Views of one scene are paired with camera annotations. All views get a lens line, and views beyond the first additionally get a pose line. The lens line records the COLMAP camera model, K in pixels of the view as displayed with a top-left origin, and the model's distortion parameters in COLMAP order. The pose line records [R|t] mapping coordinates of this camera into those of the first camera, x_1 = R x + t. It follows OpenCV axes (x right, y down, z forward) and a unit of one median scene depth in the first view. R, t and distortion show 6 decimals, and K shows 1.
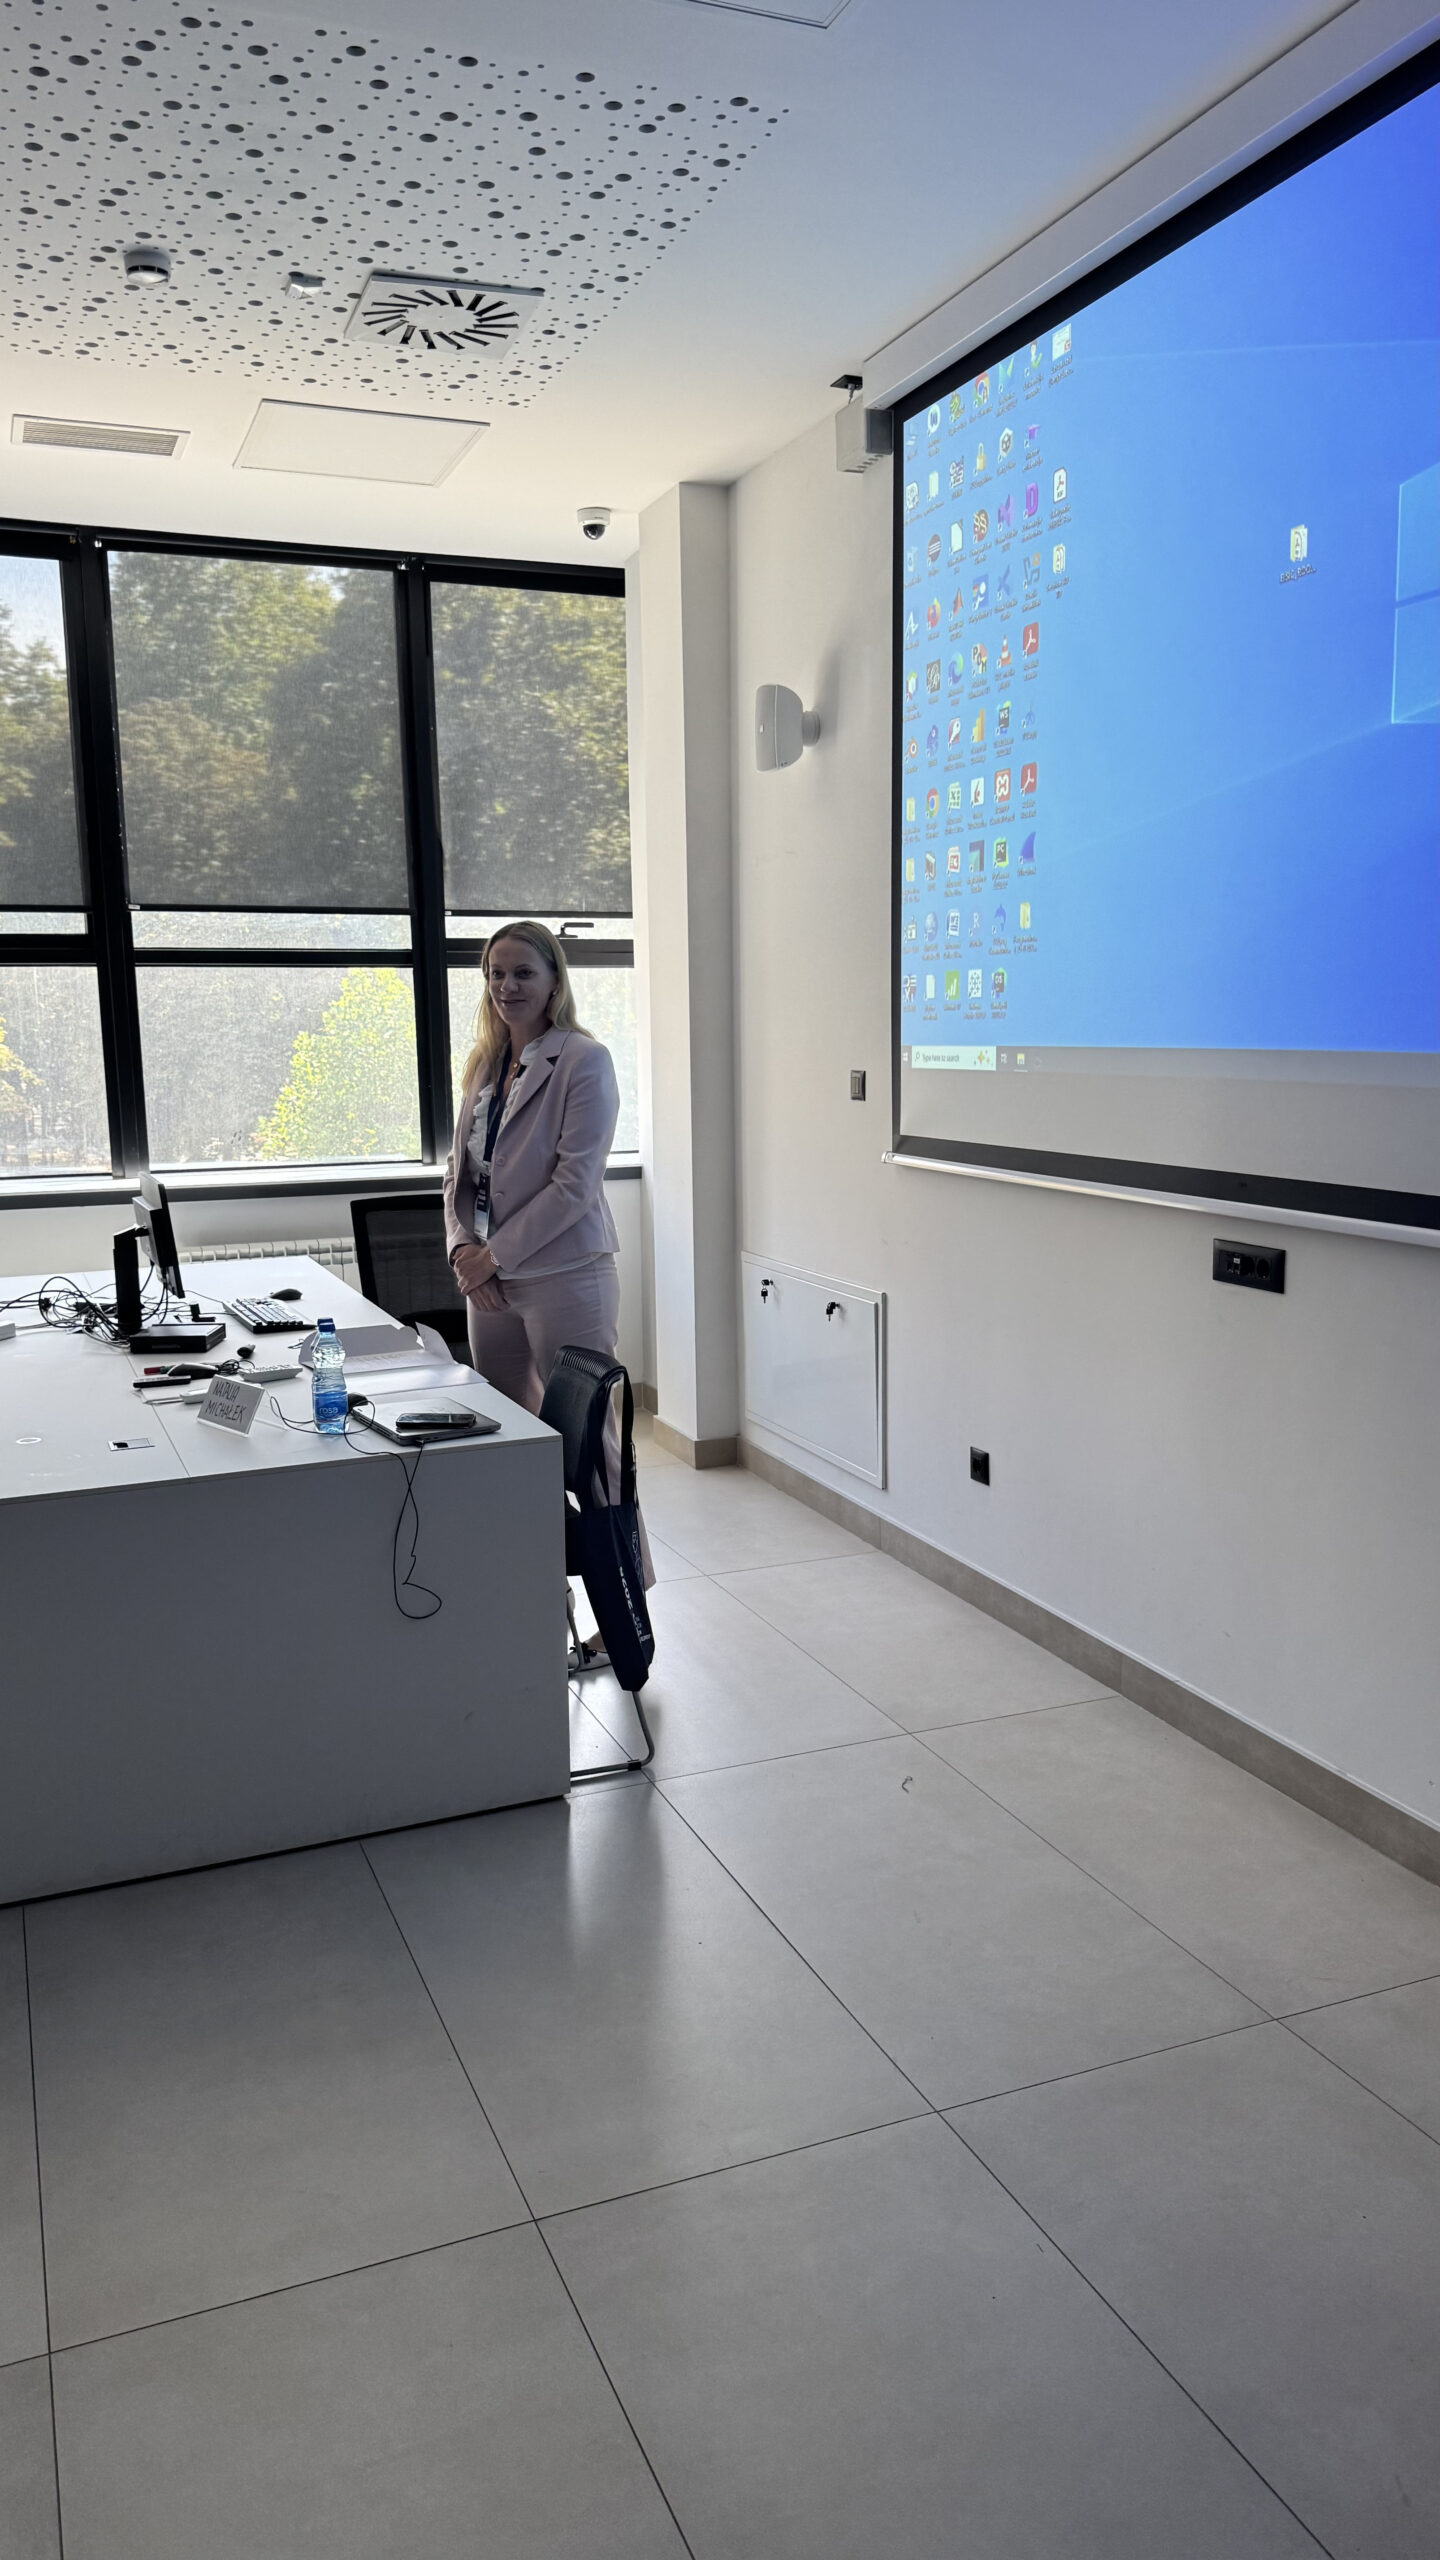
lens RADIAL K [[1836.7, 0, 733.5], [0, 1836.7, 1275.4], [0, 0, 1]] dist [0.045876, -0.059916]
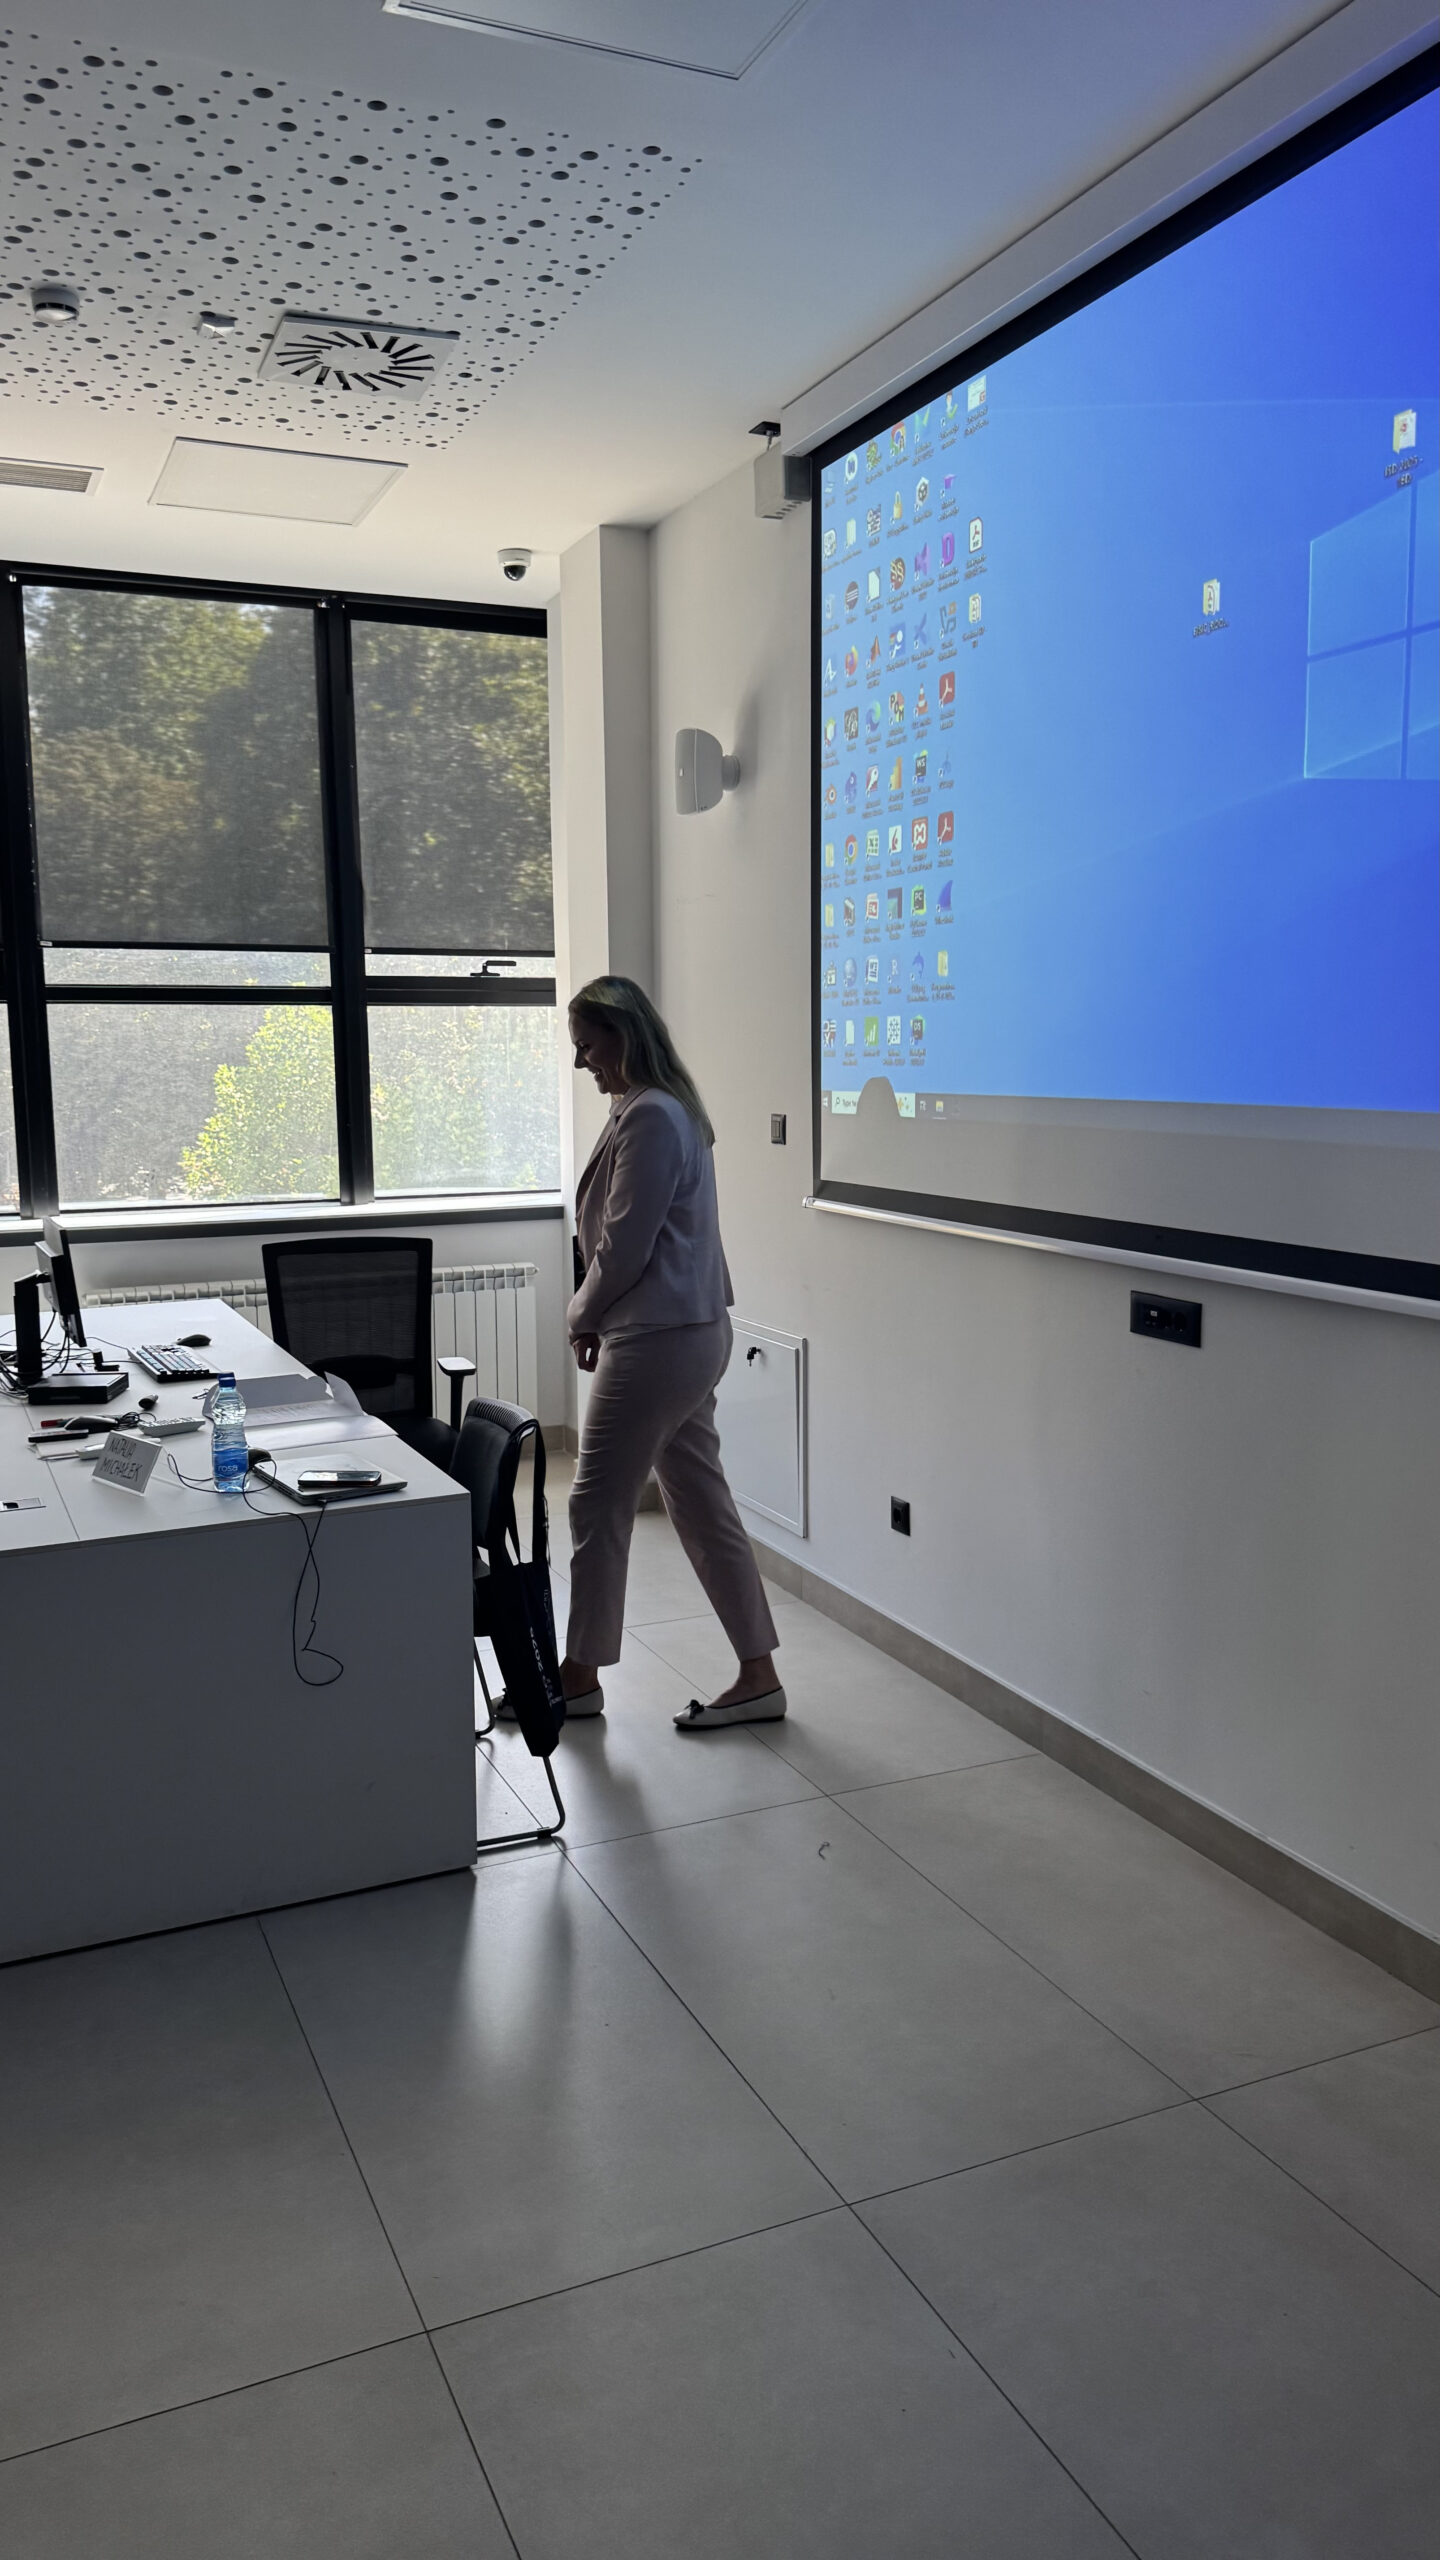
lens RADIAL K [[1830.2, 0, 716.0], [0, 1830.2, 1258.6], [0, 0, 1]] dist [0.057339, -0.075062]
pose [[0.999617, 0.001562, 0.027623, 0.008711], [-0.000885, 0.999700, -0.024487, -0.011292], [-0.027653, 0.024453, 0.999318, 0.016355]]
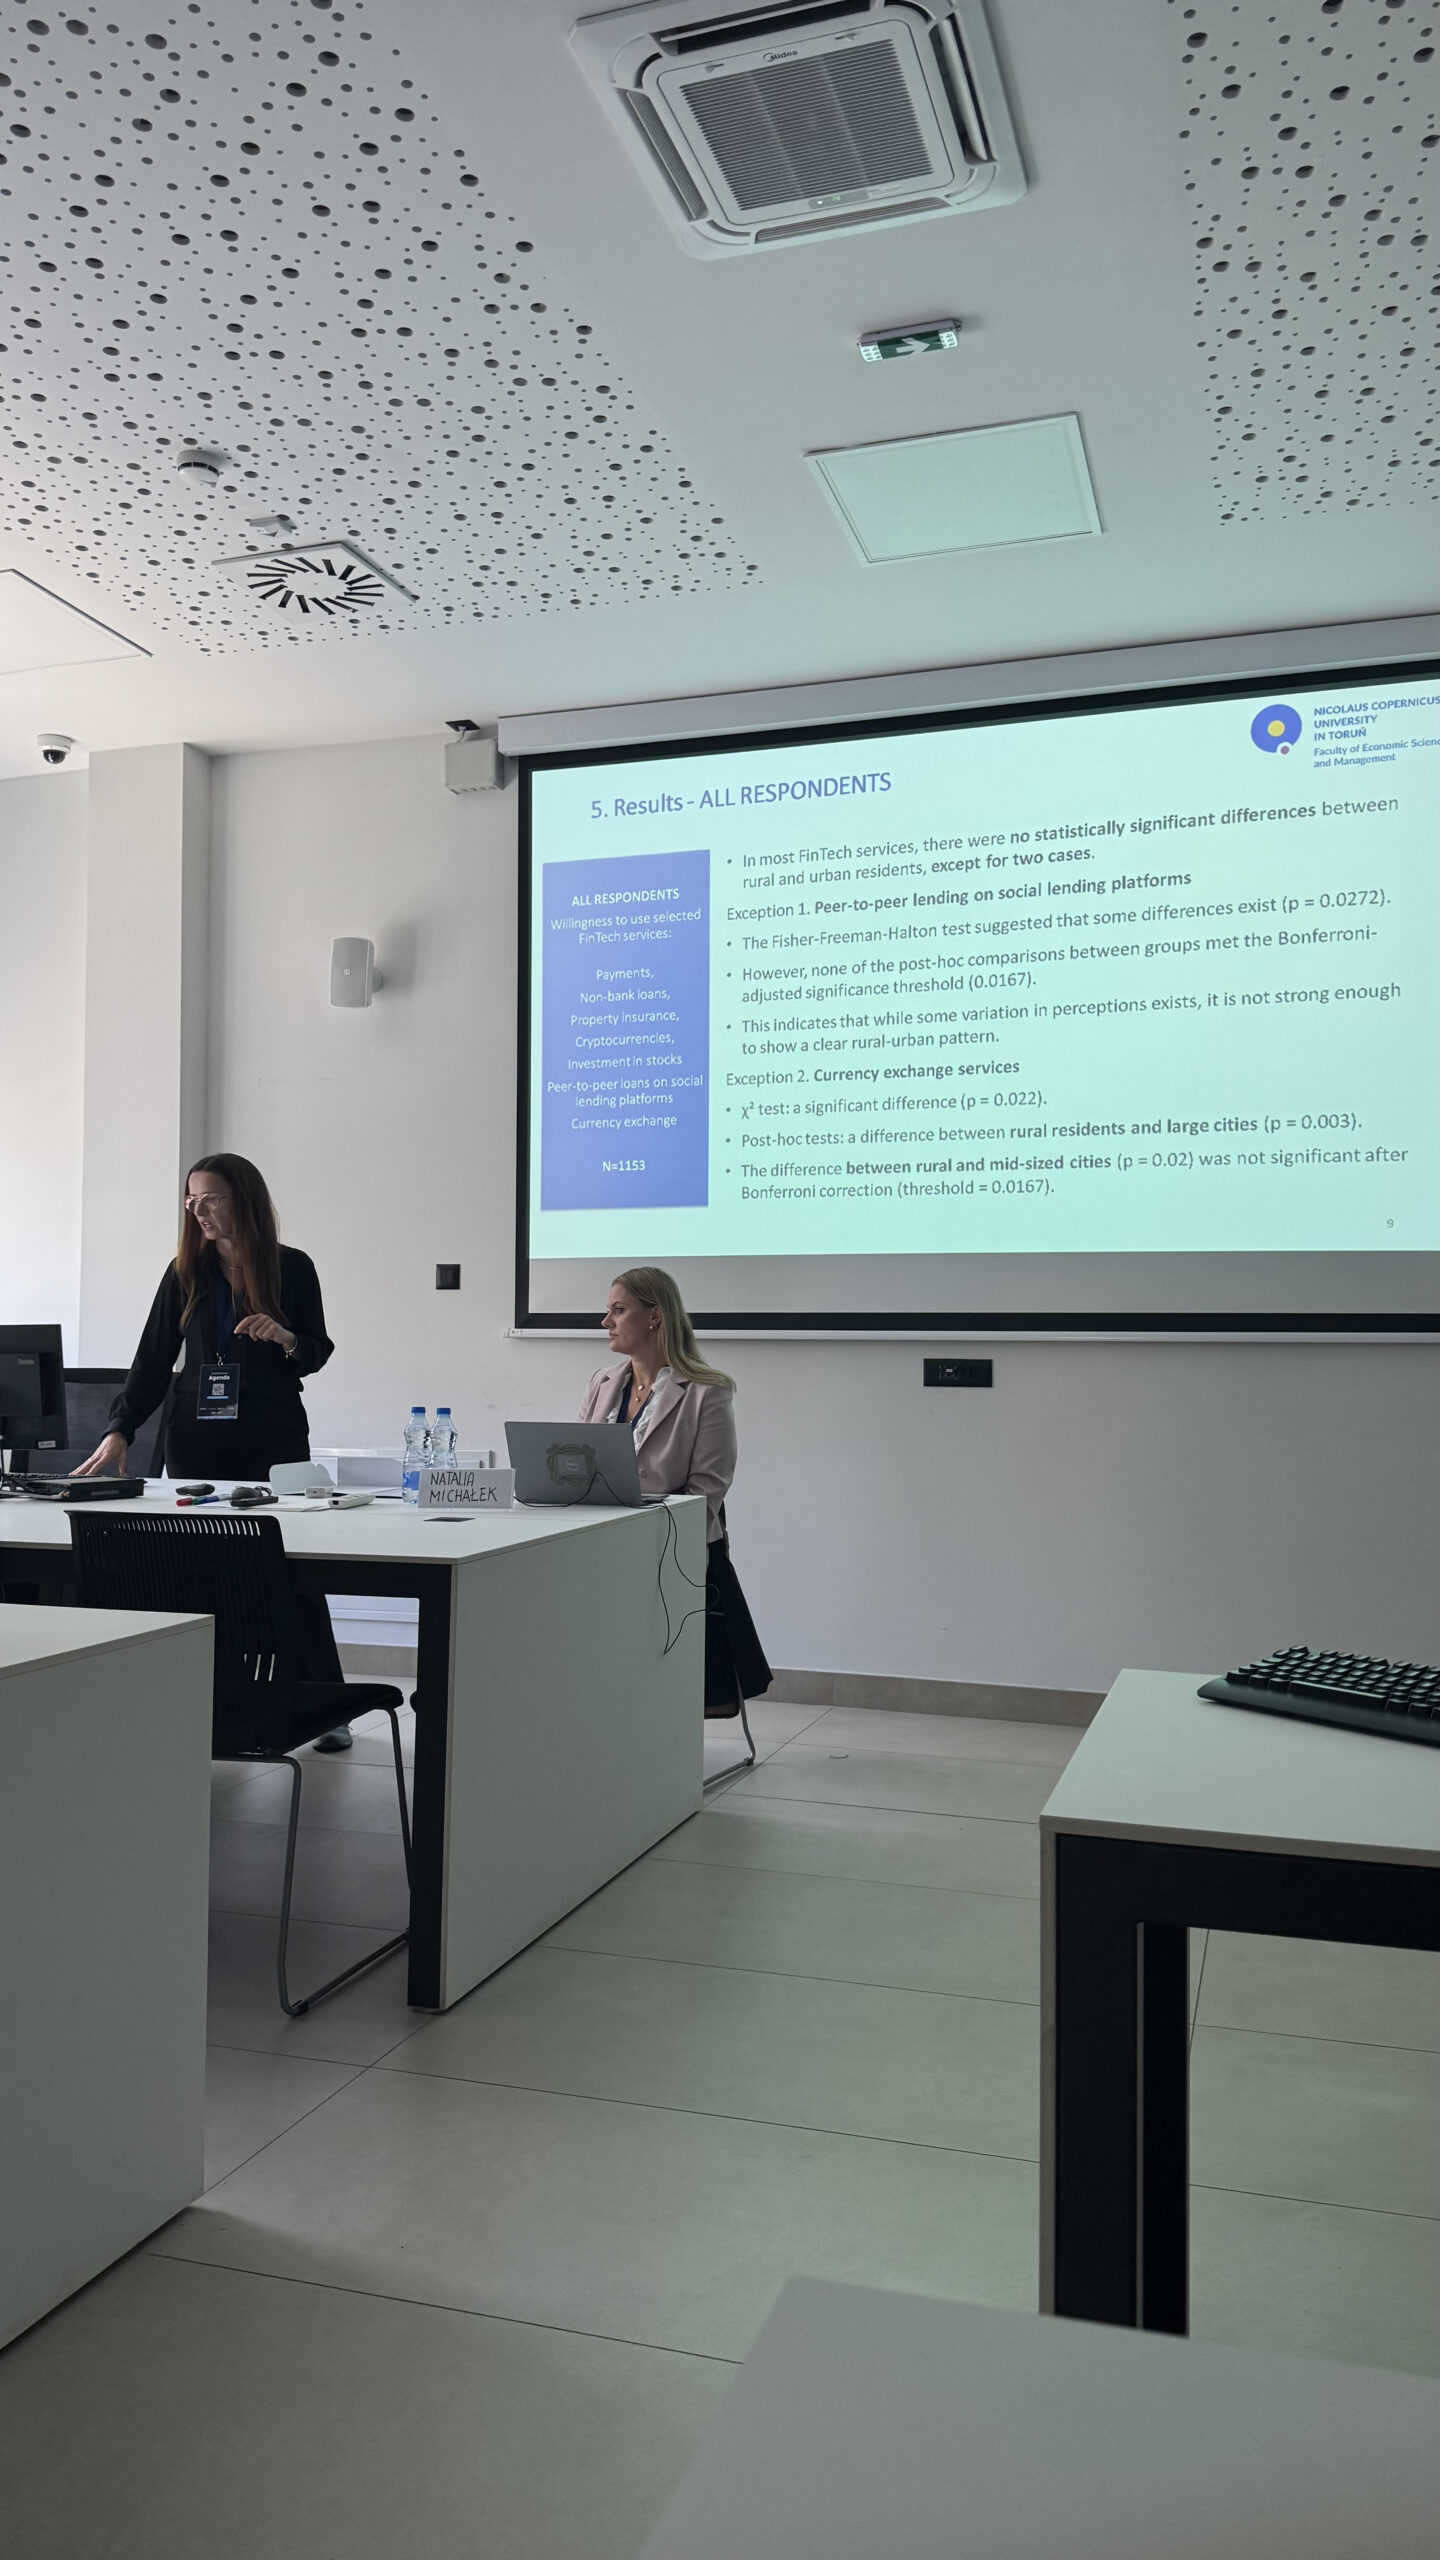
lens RADIAL K [[1827.4, 0, 714.2], [0, 1827.4, 1279.2], [0, 0, 1]] dist [0.059524, -0.085285]
pose [[0.645045, 0.054479, 0.762200, -0.869804], [0.092486, 0.984557, -0.148642, 0.107845], [-0.758527, 0.166373, 0.630045, 0.157962]]
